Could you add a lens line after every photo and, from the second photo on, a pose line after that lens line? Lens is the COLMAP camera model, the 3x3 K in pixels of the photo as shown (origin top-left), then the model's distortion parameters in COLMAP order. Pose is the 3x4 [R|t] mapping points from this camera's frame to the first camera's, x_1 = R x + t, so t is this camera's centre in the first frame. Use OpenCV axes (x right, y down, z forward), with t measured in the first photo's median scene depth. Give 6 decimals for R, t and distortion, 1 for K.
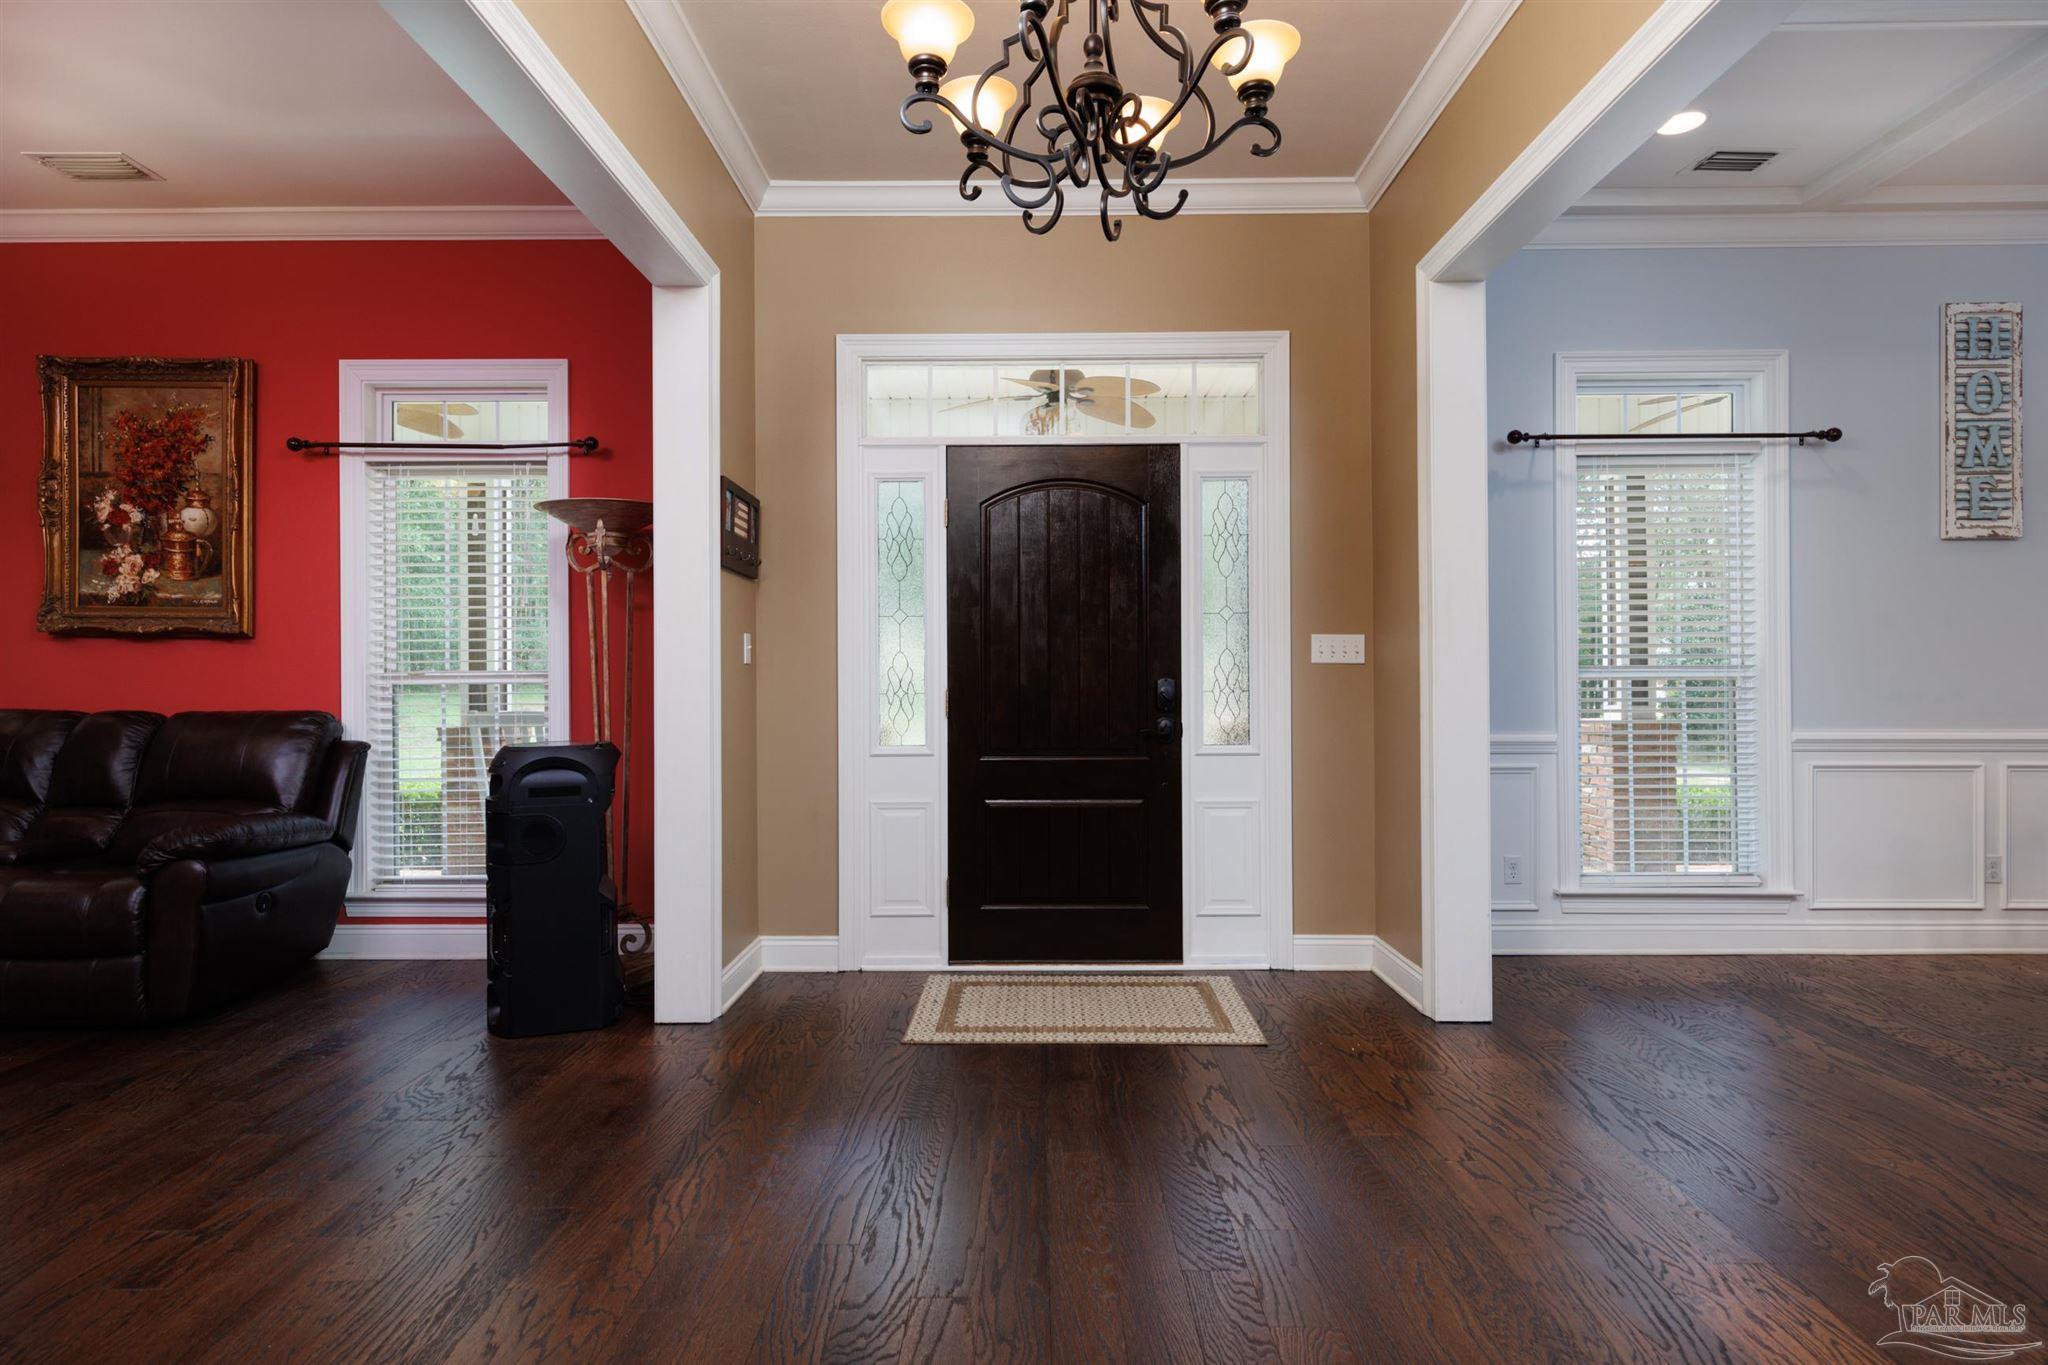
lens RADIAL K [[1048.4, 0, 1023.8], [0, 1048.4, 670.2], [0, 0, 1]] dist [0.003887, 0.000881]
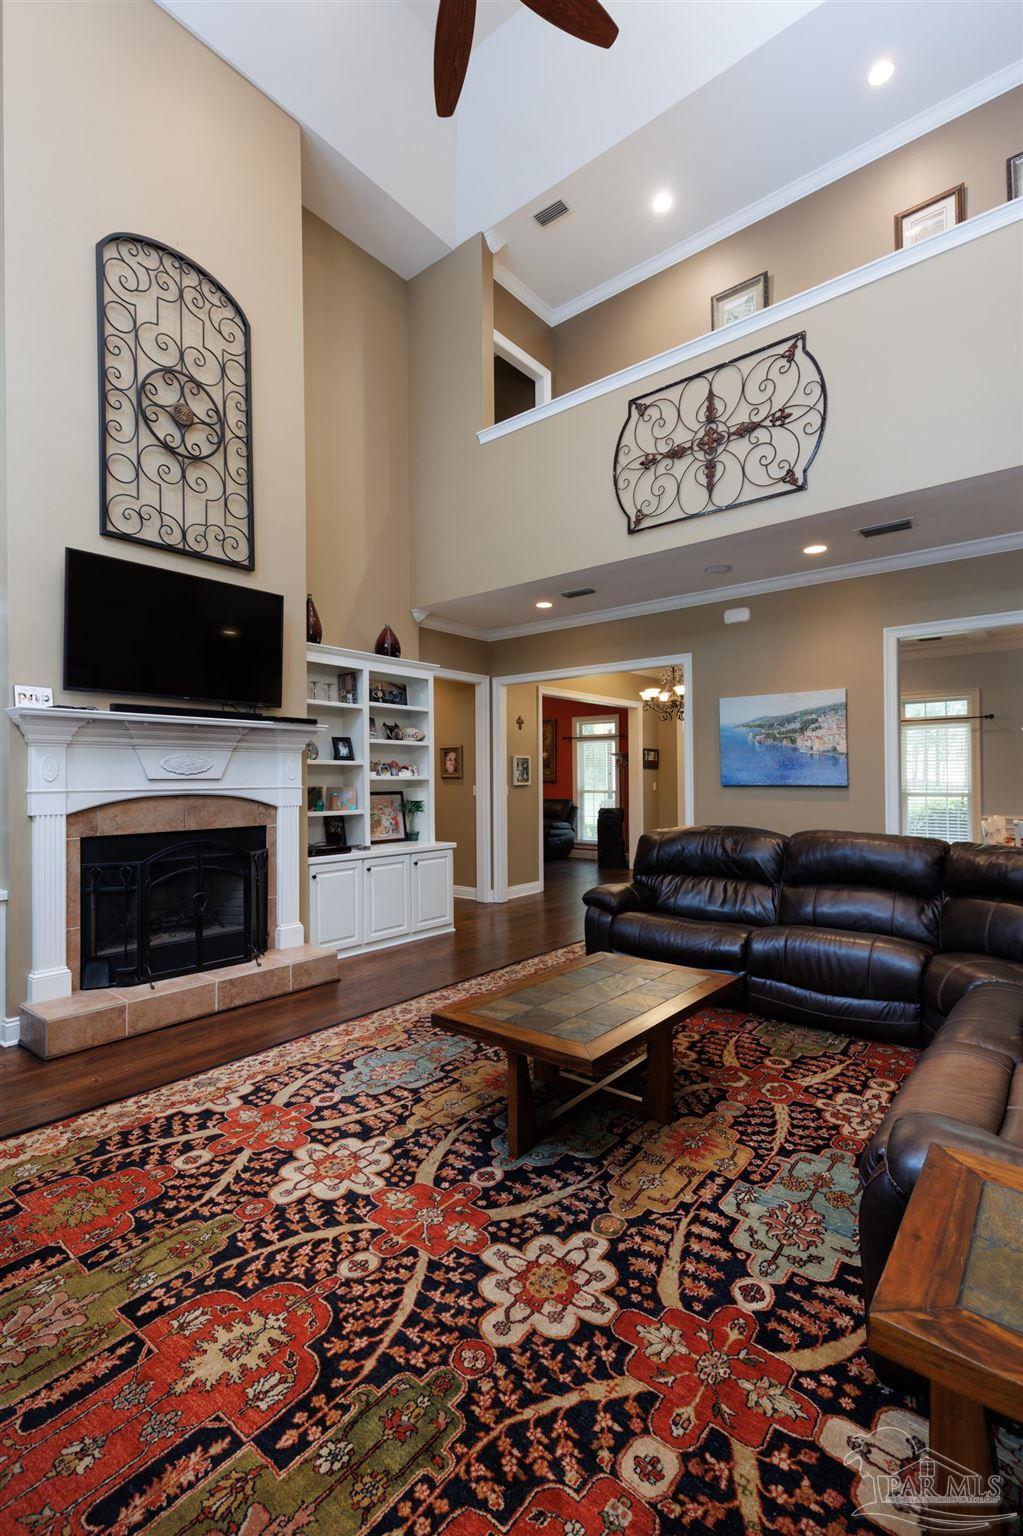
lens RADIAL K [[705.9, 0, 502.6], [0, 705.9, 775.7], [0, 0, 1]] dist [0.007279, -0.000453]
pose [[0.780018, -0.003280, -0.625748, 0.944820], [0.002009, 0.999994, -0.002737, -0.051901], [0.625754, 0.000877, 0.780020, -1.444694]]
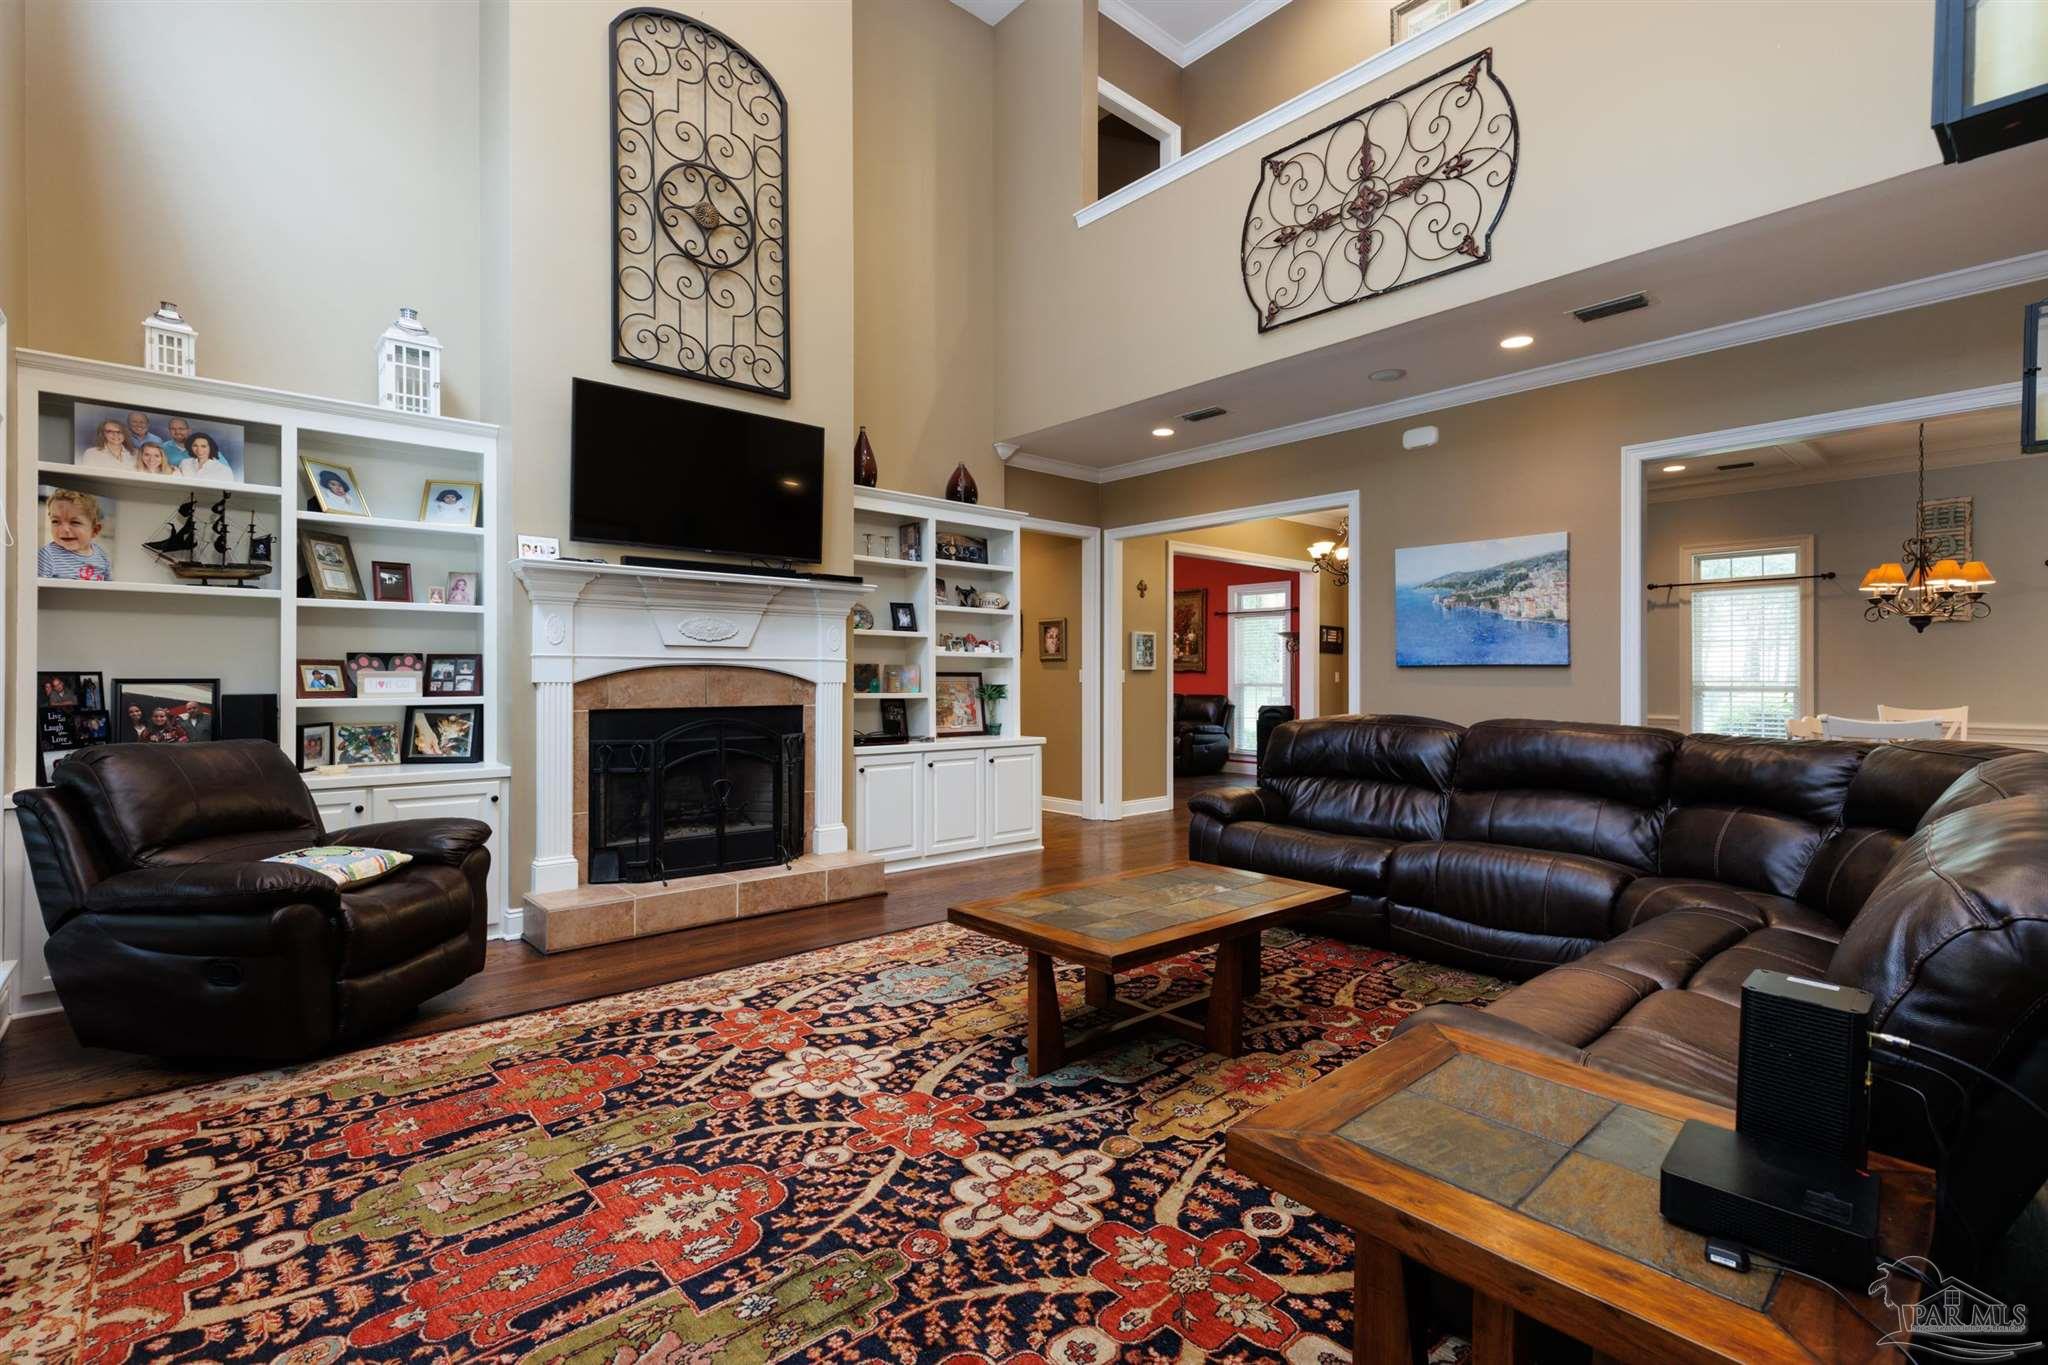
lens RADIAL K [[941.2, 0, 1024.0], [0, 941.2, 682.5], [0, 0, 1]] dist [0.007279, -0.000453]
pose [[0.676879, 0.008292, -0.736047, 1.065807], [-0.005690, 0.999966, 0.006032, -0.014871], [0.736072, 0.000105, 0.676903, -1.431413]]
